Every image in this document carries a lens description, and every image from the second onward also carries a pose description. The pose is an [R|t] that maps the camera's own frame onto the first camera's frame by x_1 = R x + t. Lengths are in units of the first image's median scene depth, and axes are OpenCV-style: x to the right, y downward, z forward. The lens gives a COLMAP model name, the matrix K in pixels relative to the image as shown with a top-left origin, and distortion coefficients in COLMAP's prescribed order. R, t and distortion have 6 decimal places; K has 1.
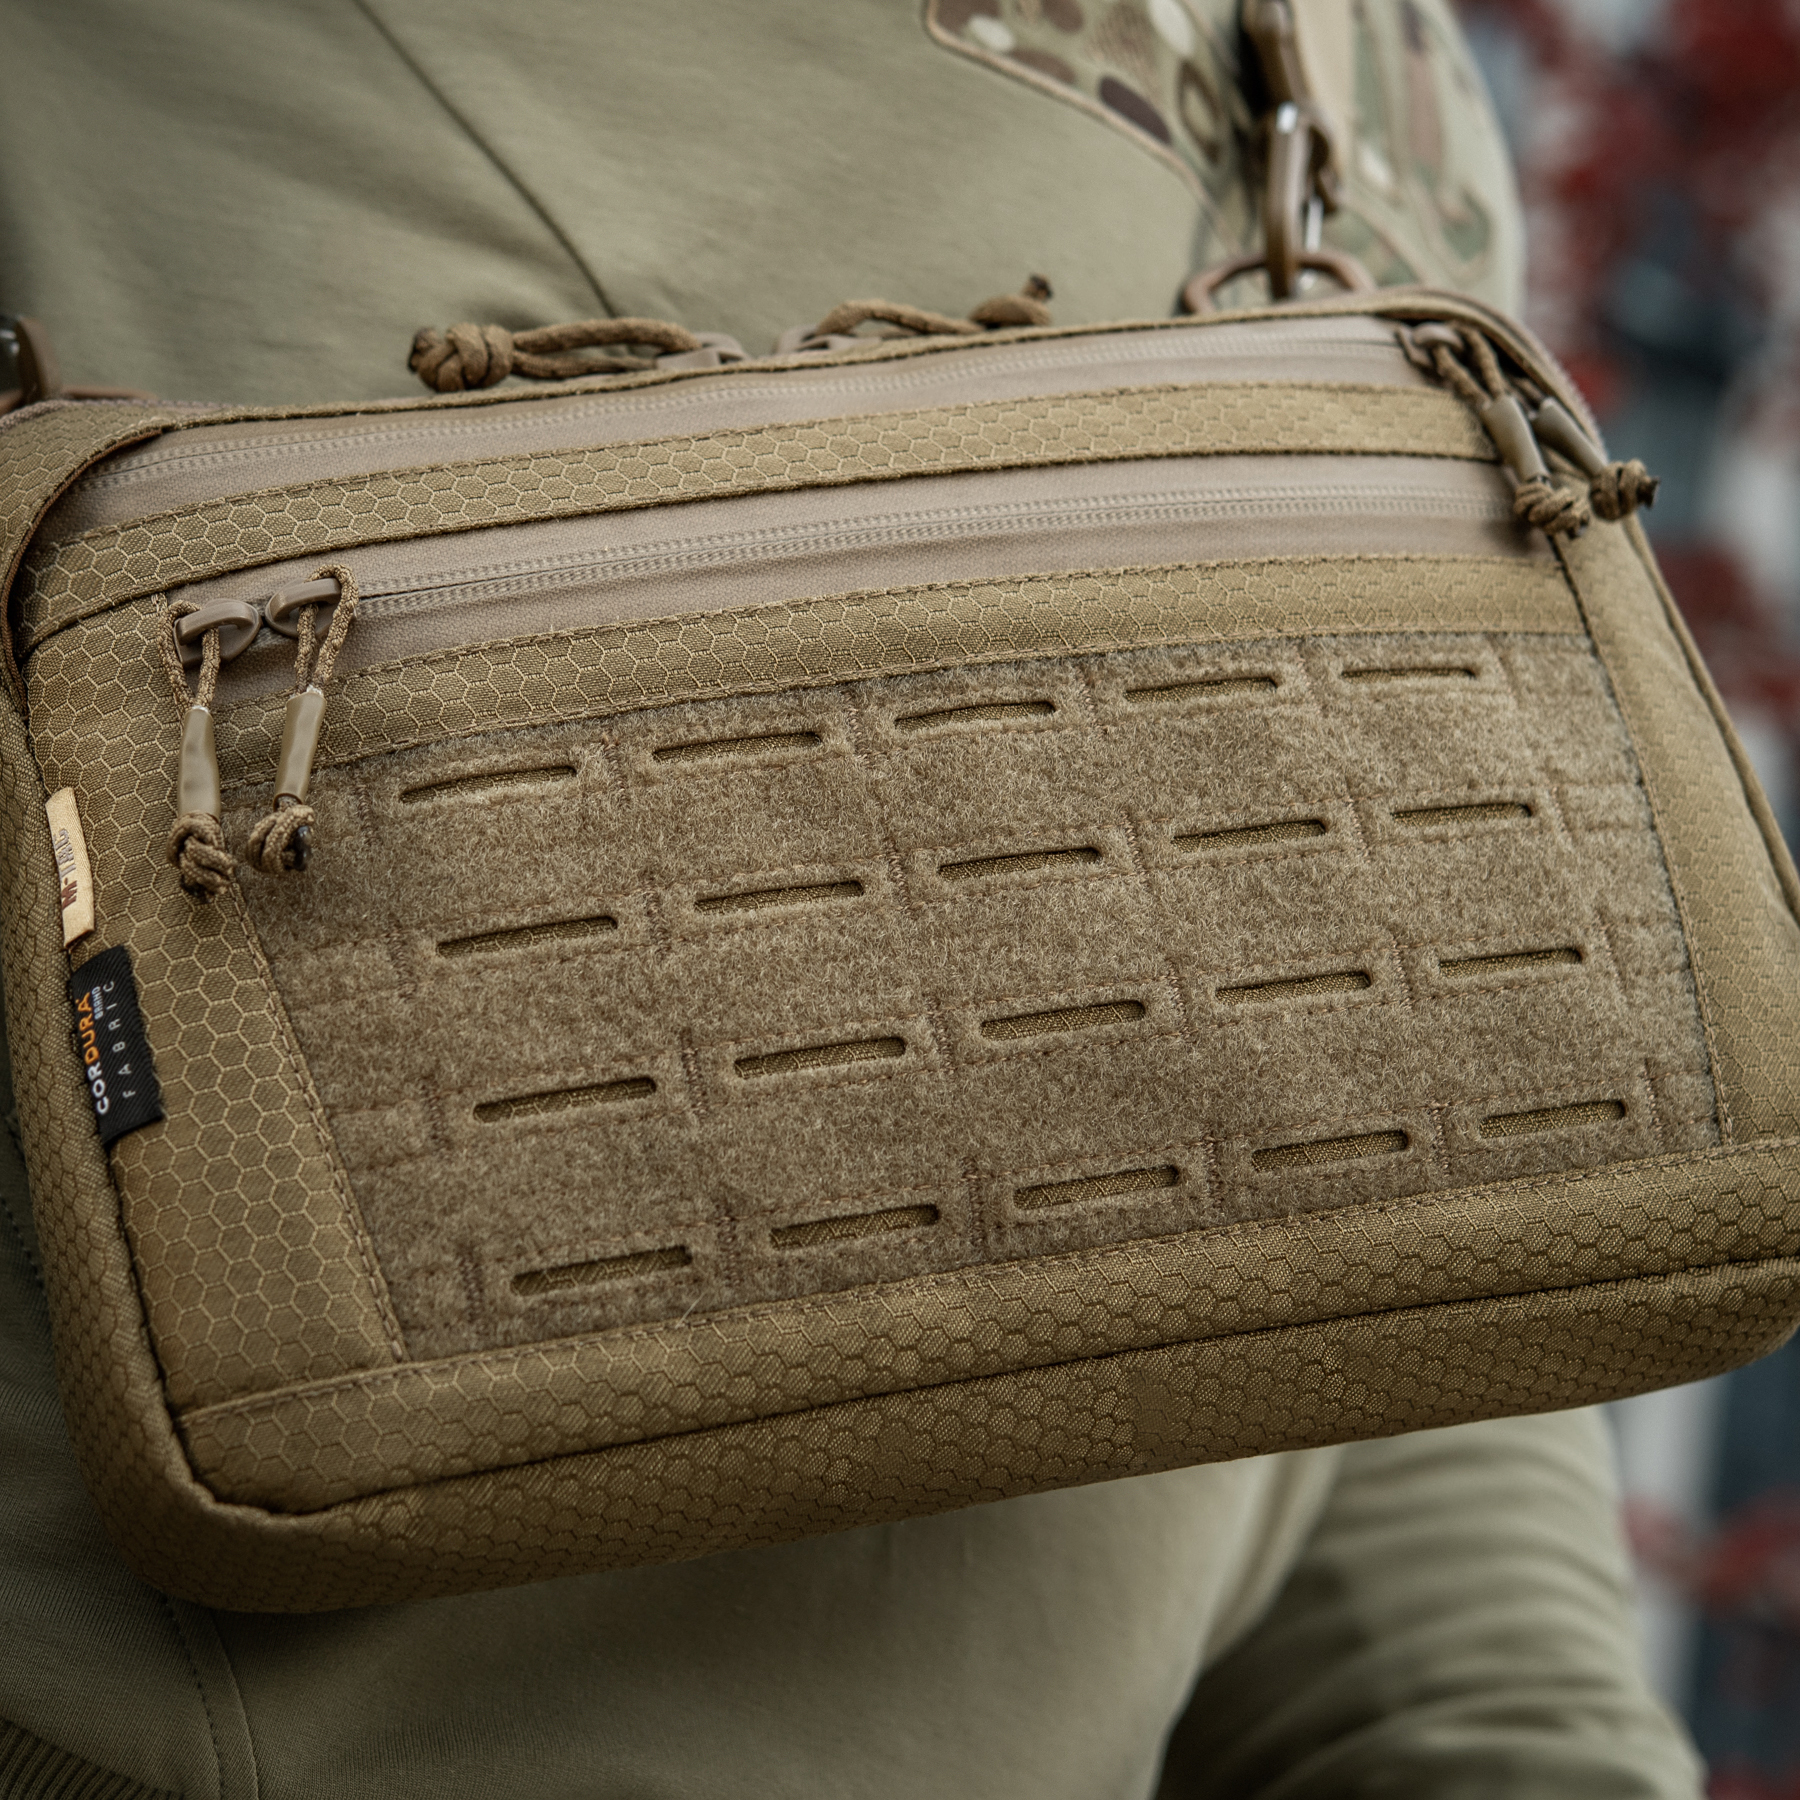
lens RADIAL K [[5155.3, 0, 840.6], [0, 5155.3, 899.2], [0, 0, 1]] dist [0.035631, 0.439270]
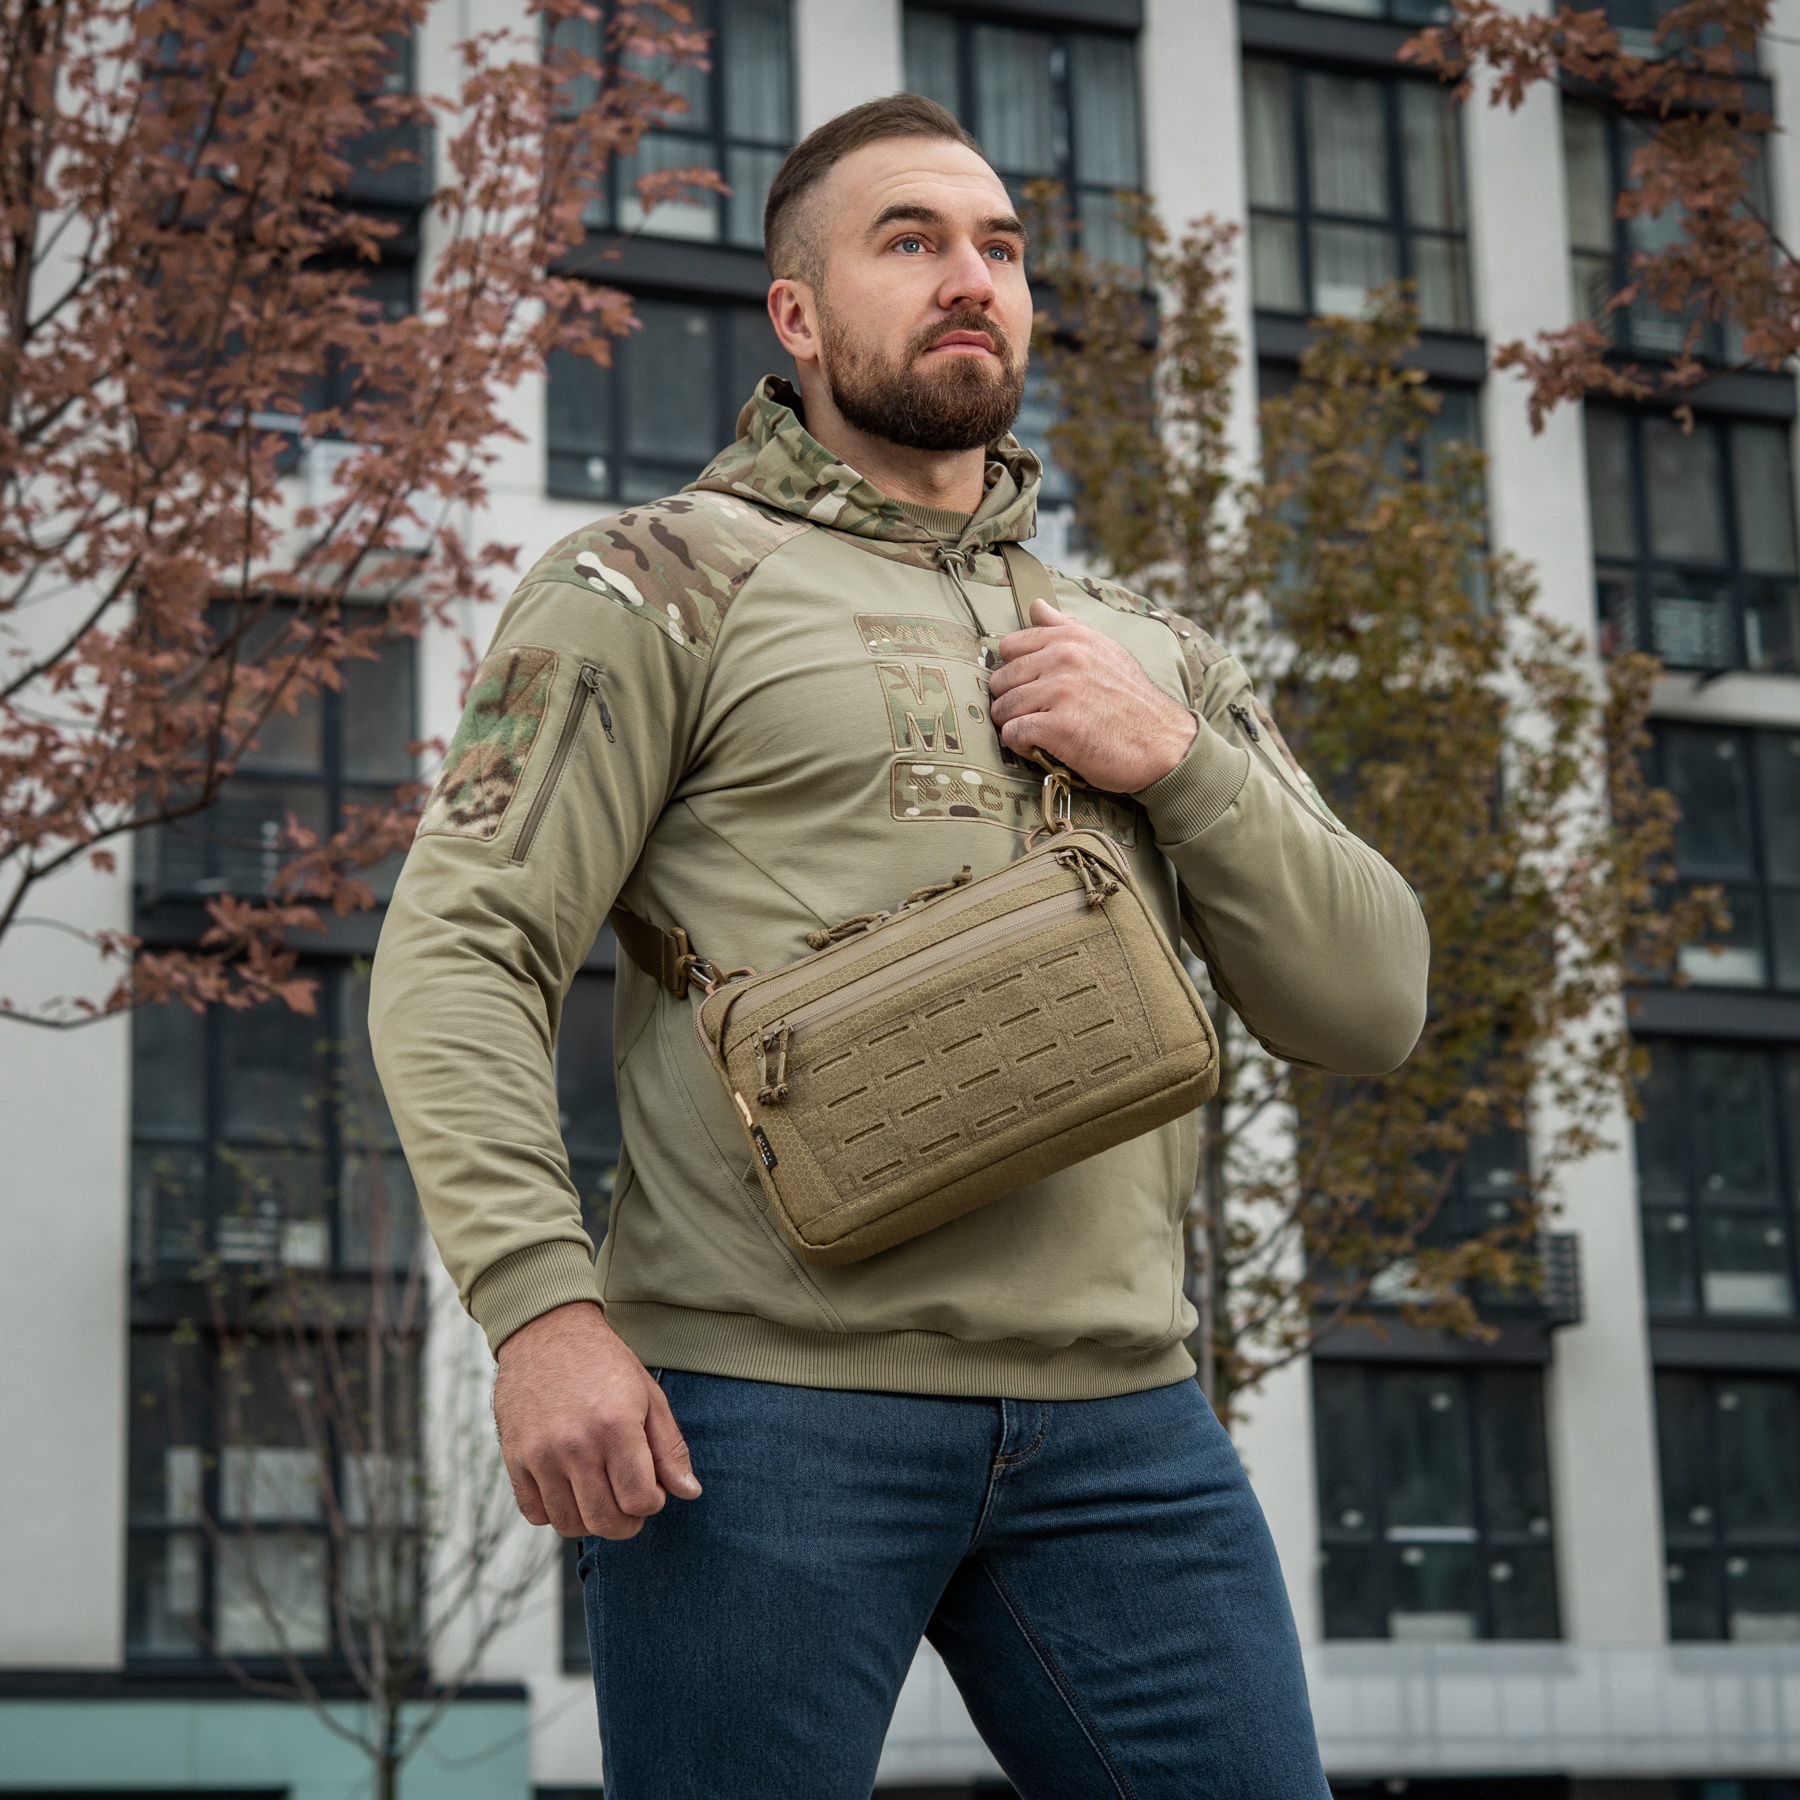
lens RADIAL K [[5454.0, 0, 816.8], [0, 5454.0, 897.6], [0, 0, 1]] dist [0.017255, 0.261014]
pose [[0.914257, -0.273611, -0.298783, 1.258471], [0.296163, 0.954599, 0.032065, -0.291462], [0.276445, -0.117804, 0.953782, -3.151197]]
